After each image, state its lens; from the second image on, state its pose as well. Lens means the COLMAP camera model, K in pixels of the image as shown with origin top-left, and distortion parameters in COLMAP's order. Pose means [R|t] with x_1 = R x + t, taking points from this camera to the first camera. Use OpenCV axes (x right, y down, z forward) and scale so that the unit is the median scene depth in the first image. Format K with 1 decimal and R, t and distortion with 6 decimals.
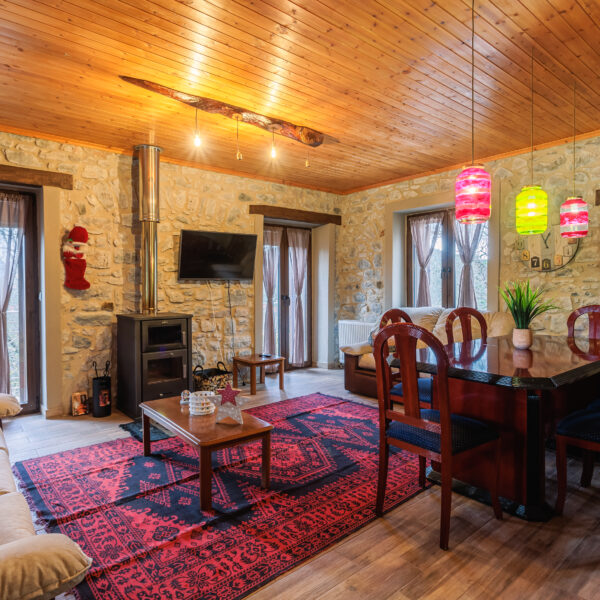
lens RADIAL K [[445.0, 0, 299.9], [0, 445.0, 294.1], [0, 0, 1]] dist [-0.003166, 0.003659]
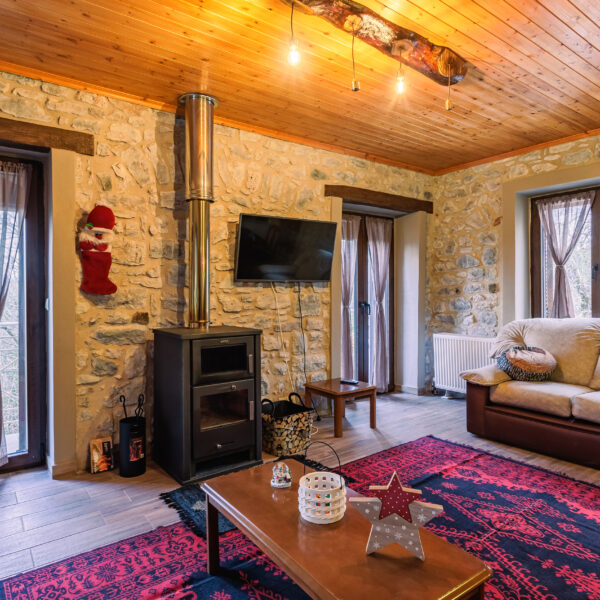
lens RADIAL K [[431.7, 0, 319.7], [0, 431.7, 292.8], [0, 0, 1]] dist [0.001656, 0.000217]
pose [[0.999968, -0.000673, 0.007939, -0.144999], [0.000798, 0.999875, -0.015760, -0.001778], [-0.007927, 0.015765, 0.999844, 0.290745]]
